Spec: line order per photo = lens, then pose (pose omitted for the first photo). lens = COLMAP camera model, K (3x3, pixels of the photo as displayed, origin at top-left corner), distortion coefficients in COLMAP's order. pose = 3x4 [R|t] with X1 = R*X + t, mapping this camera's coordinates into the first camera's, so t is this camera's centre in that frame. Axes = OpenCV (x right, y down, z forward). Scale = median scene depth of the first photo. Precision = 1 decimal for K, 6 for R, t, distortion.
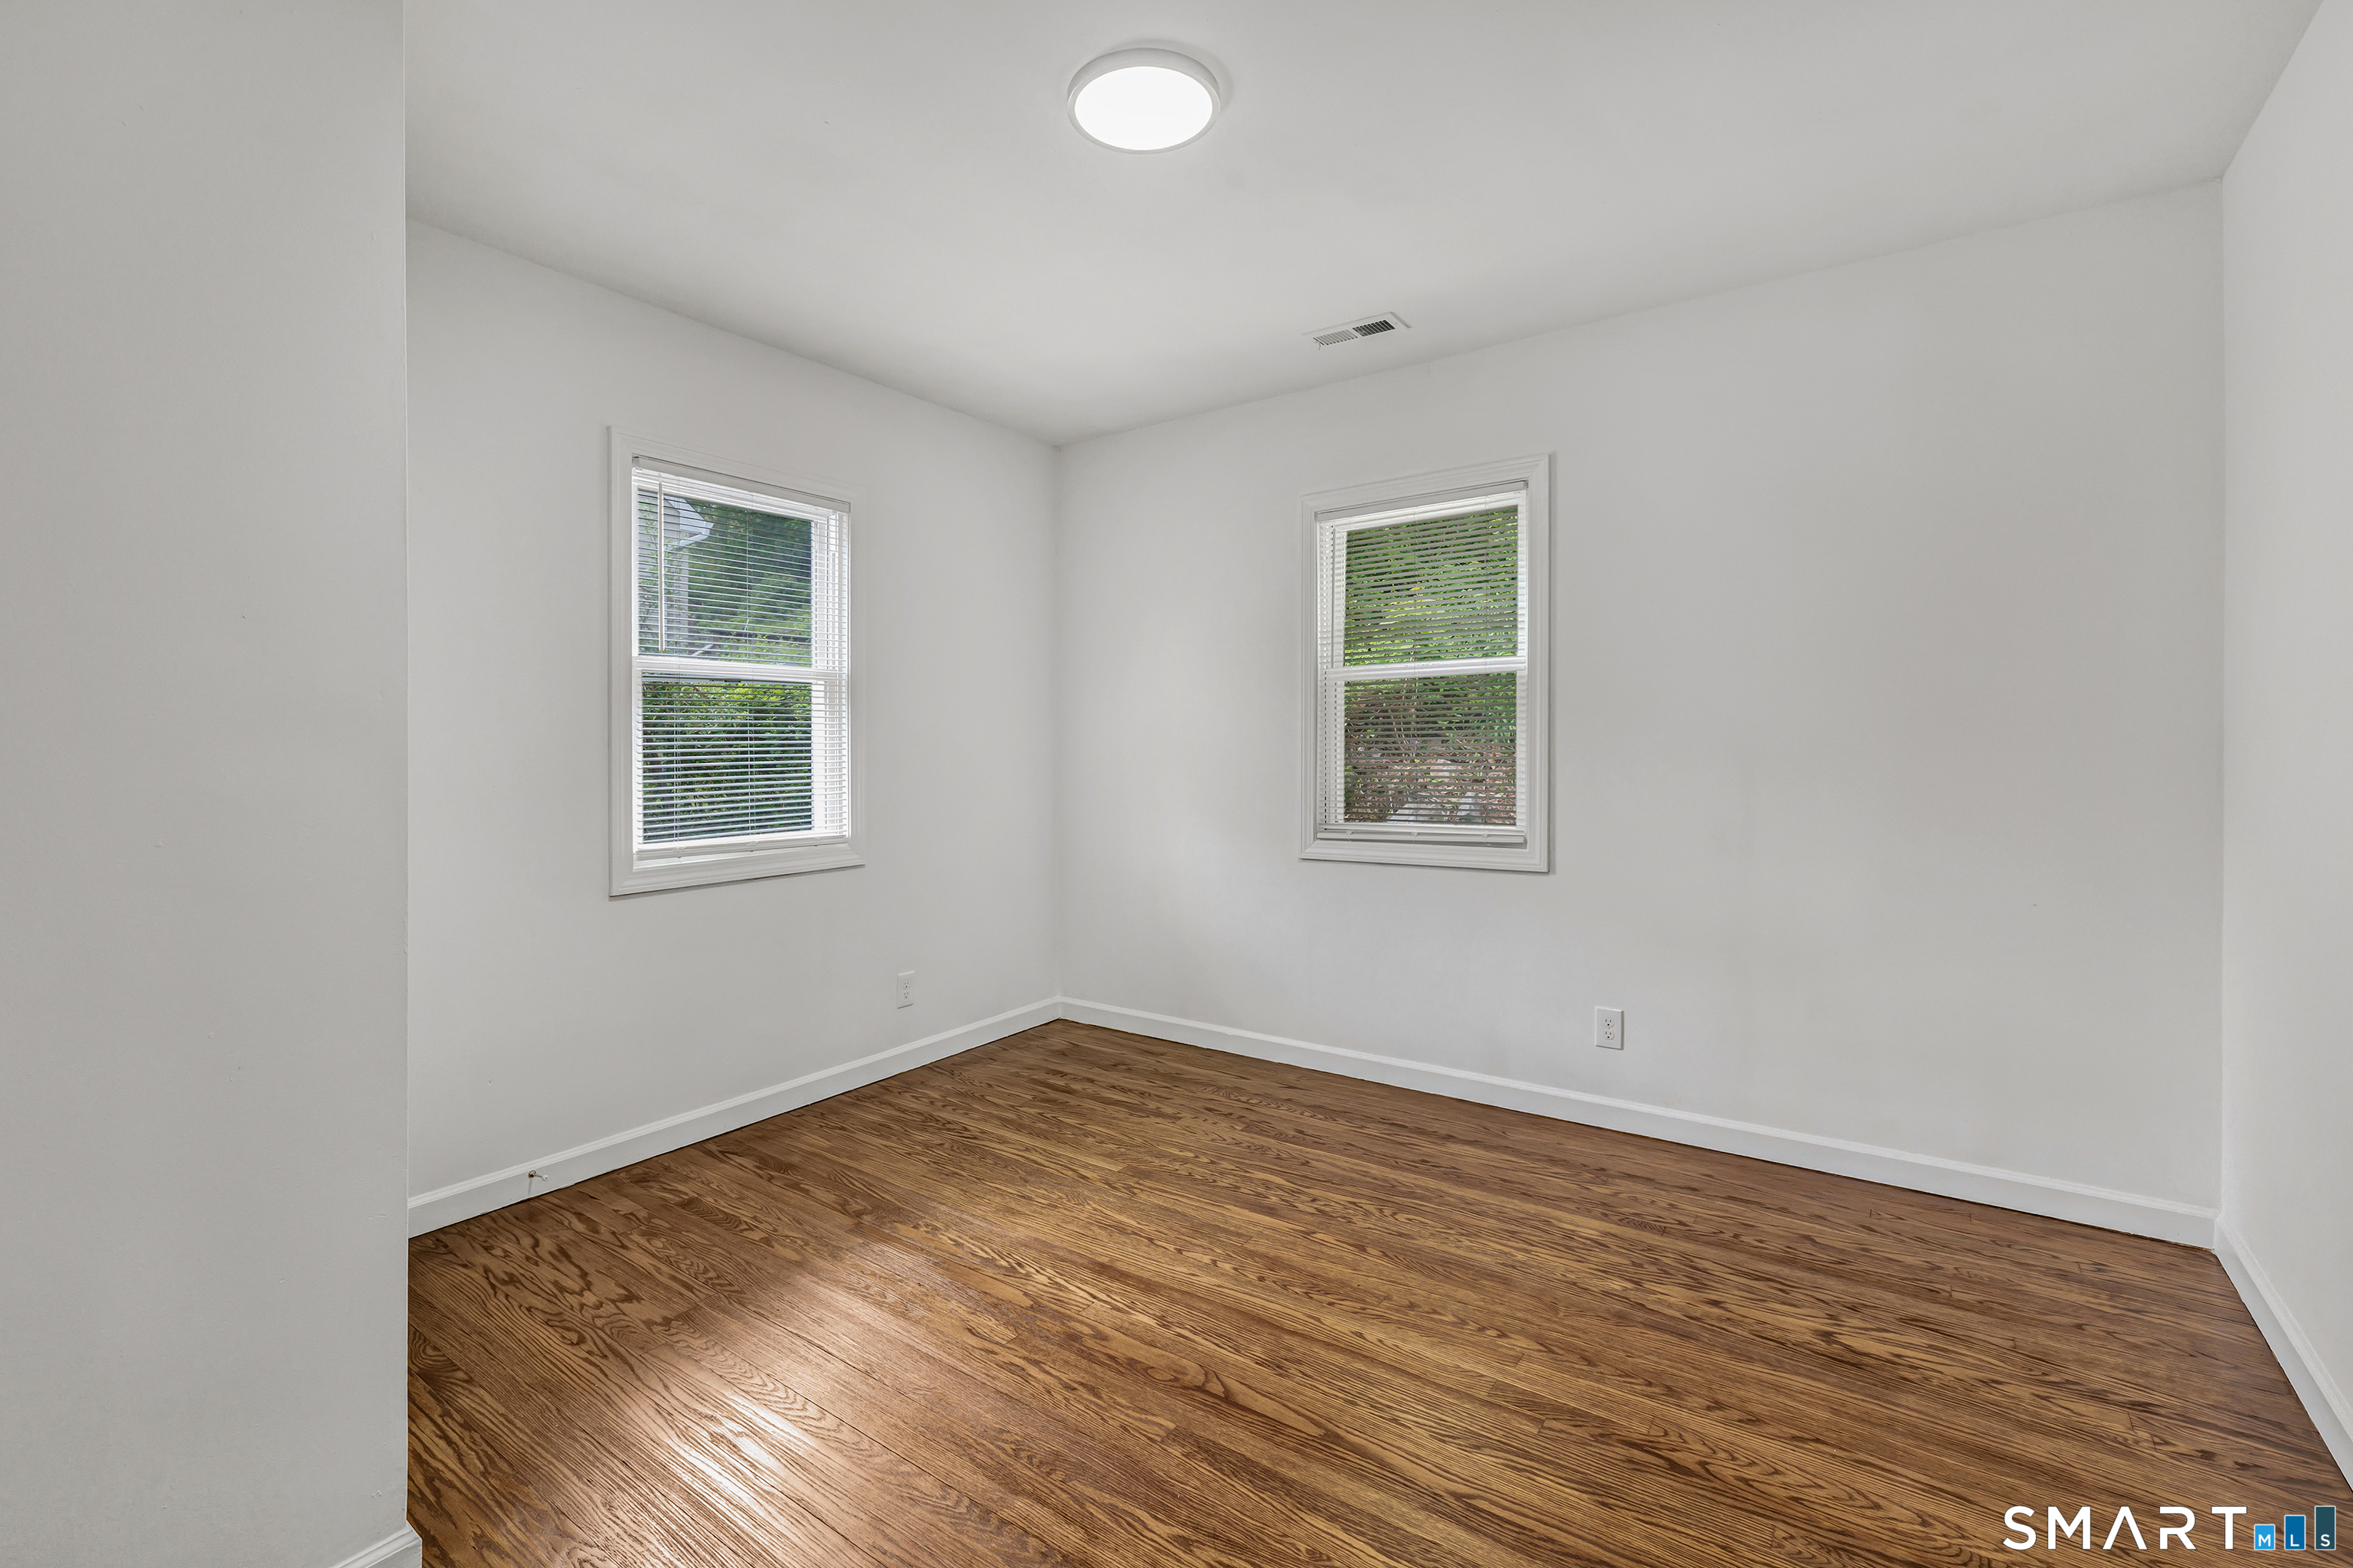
lens RADIAL K [[1039.3, 0, 1174.5], [0, 1039.3, 749.3], [0, 0, 1]] dist [0.002002, 0.000448]
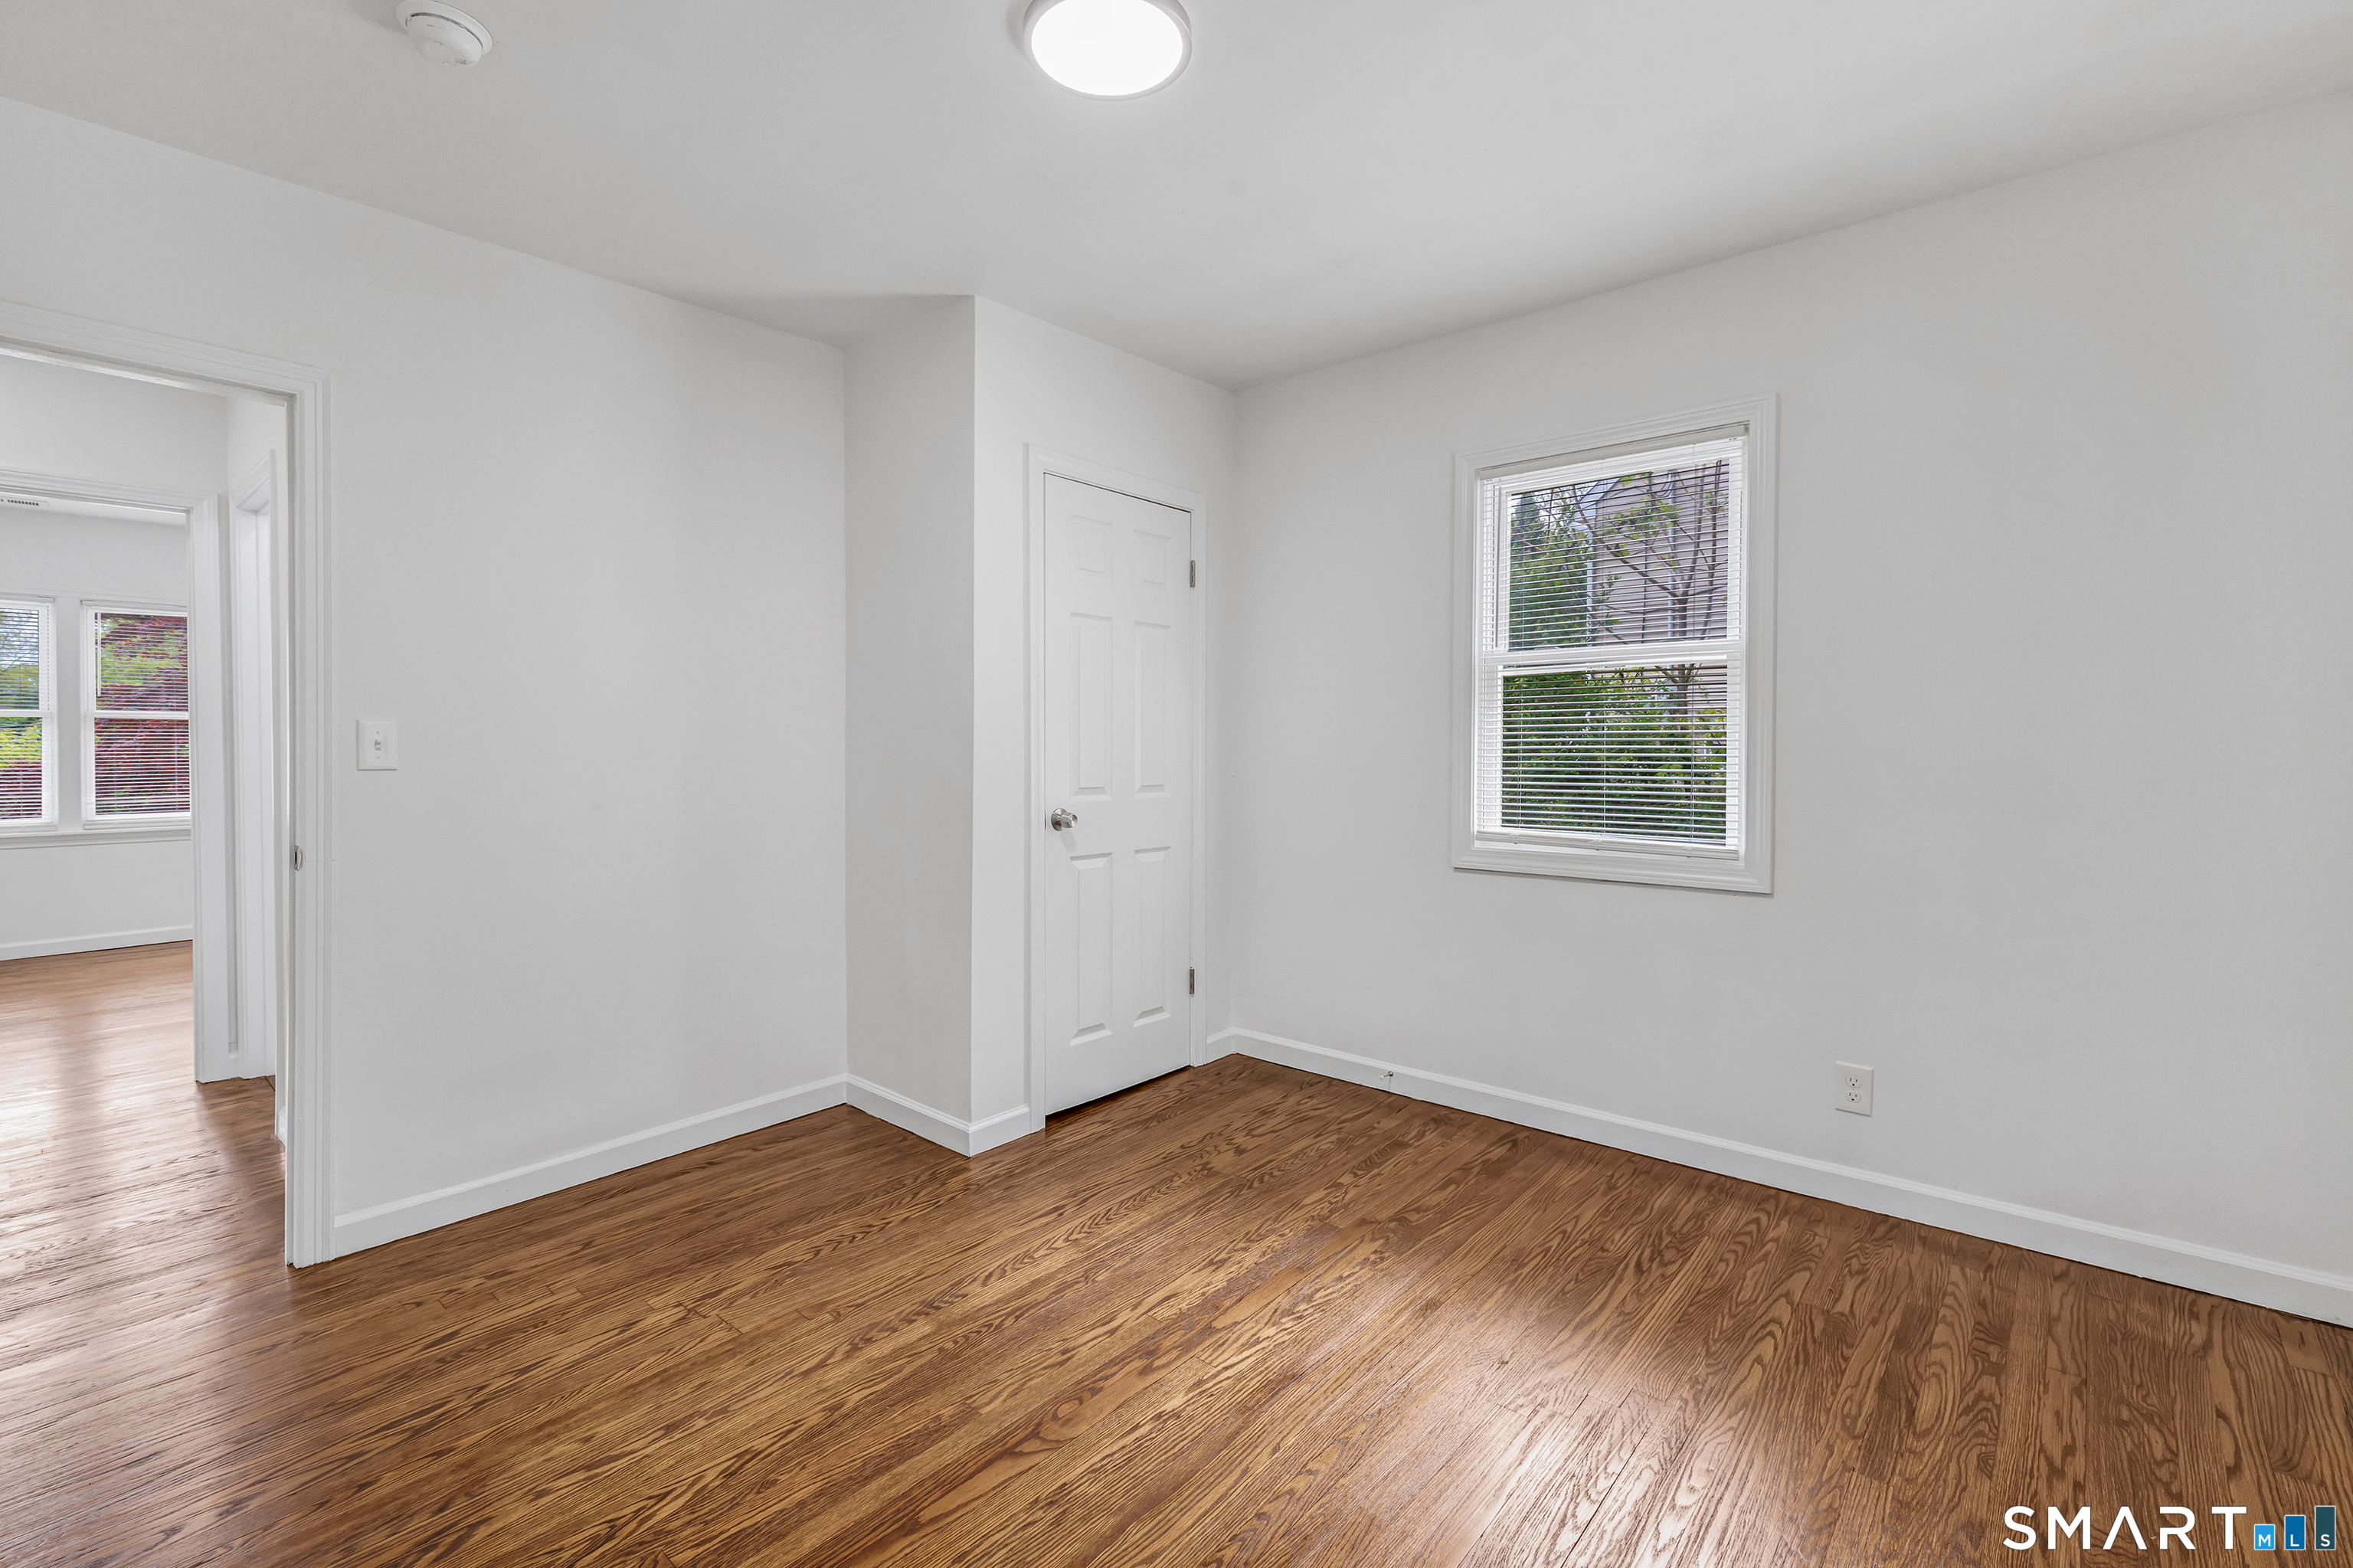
lens RADIAL K [[1039.3, 0, 1174.5], [0, 1039.3, 749.3], [0, 0, 1]] dist [0.002002, 0.000448]
pose [[-0.106817, 0.020659, -0.994064, 0.641166], [0.000985, 0.999786, 0.020673, -0.012568], [0.994278, 0.001229, -0.106815, 0.848789]]
